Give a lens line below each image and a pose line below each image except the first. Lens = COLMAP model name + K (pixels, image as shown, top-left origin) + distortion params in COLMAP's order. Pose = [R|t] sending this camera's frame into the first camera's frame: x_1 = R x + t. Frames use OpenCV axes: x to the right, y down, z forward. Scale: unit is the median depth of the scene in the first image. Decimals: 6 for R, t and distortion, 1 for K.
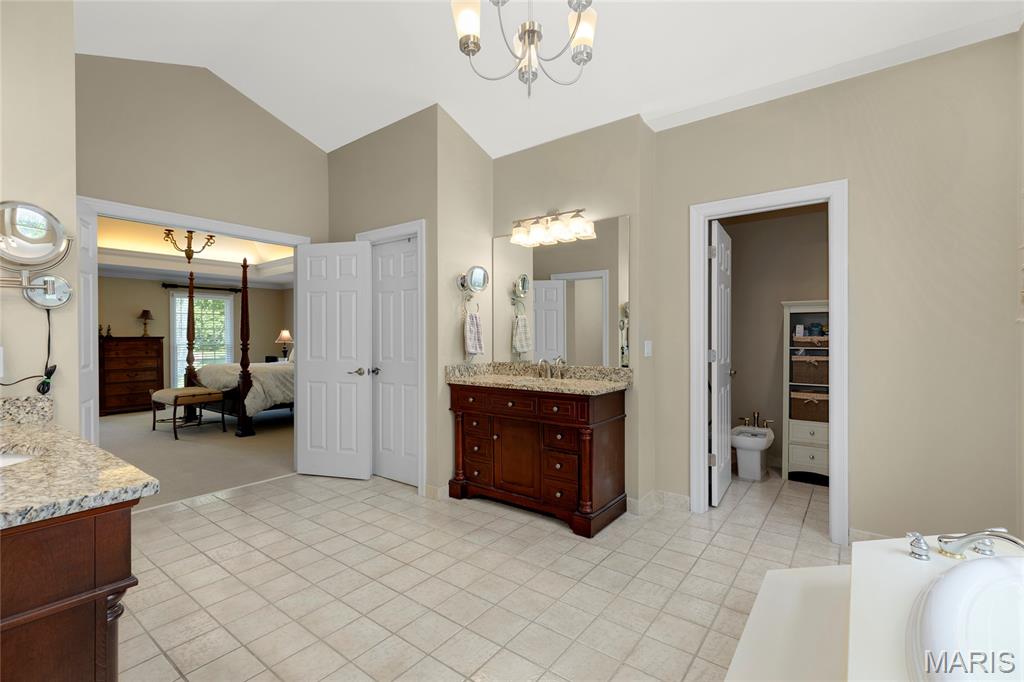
lens RADIAL K [[458.2, 0, 512.0], [0, 458.2, 341.0], [0, 0, 1]] dist [0.000093, -0.000508]
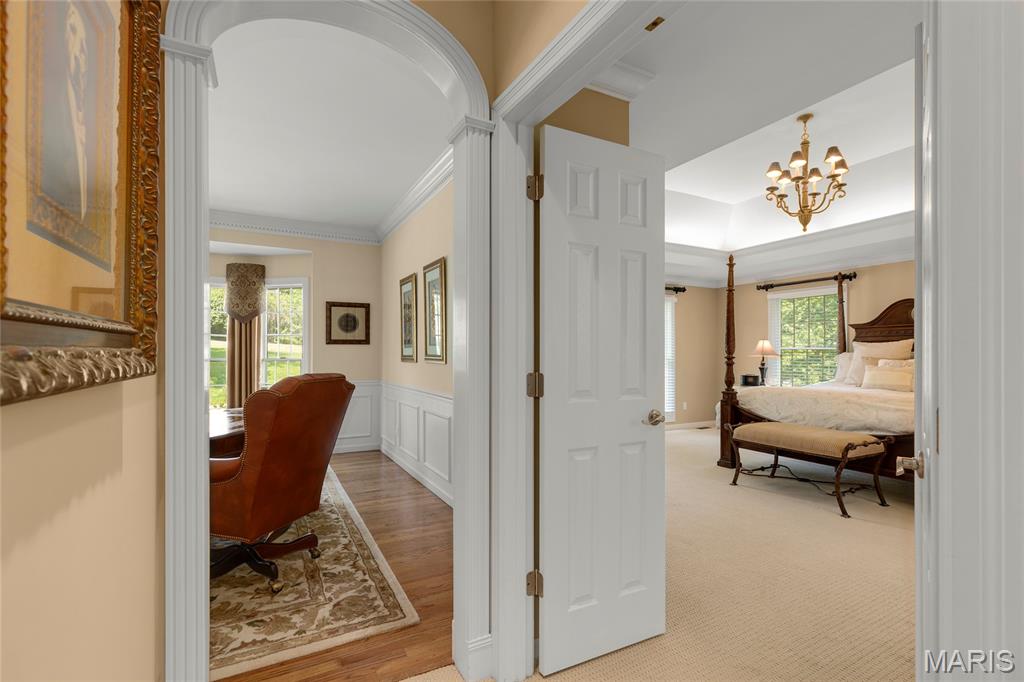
lens RADIAL K [[468.2, 0, 512.9], [0, 468.2, 352.5], [0, 0, 1]] dist [-0.001129, -0.000385]
pose [[0.904253, 0.001703, -0.426993, -0.696066], [-0.006309, 0.999936, -0.009374, 0.007006], [0.426950, 0.011170, 0.904206, 0.208728]]
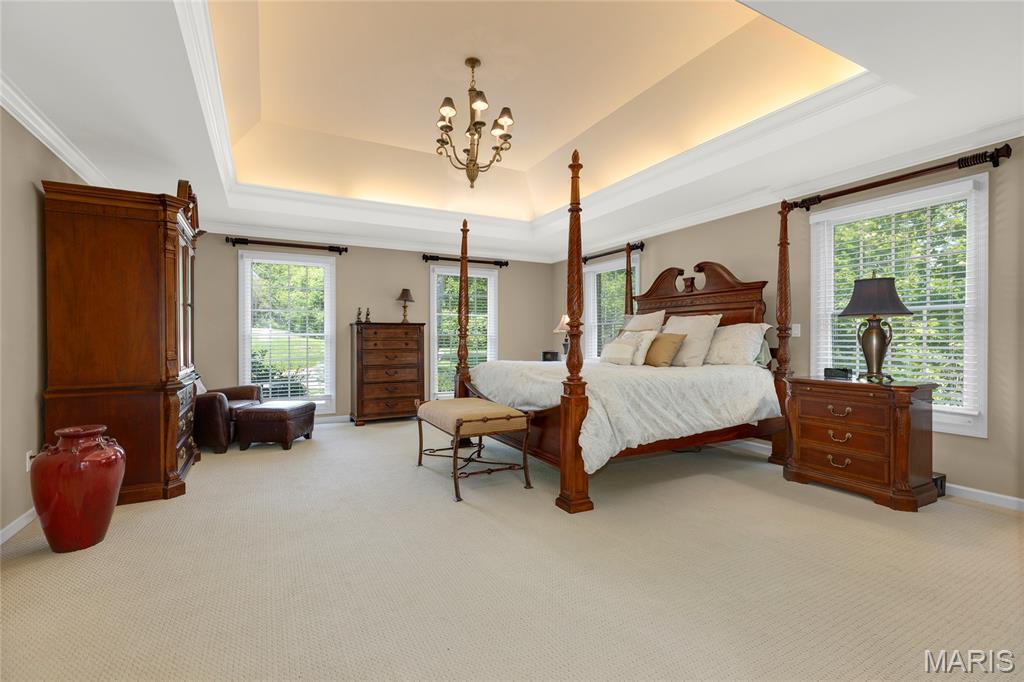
lens RADIAL K [[458.2, 0, 512.0], [0, 458.2, 341.0], [0, 0, 1]] dist [0.000093, -0.000508]
pose [[0.909705, 0.005844, -0.415213, -0.364102], [-0.006369, 0.999980, 0.000119, 0.021745], [0.415205, 0.002536, 0.909724, 0.430421]]
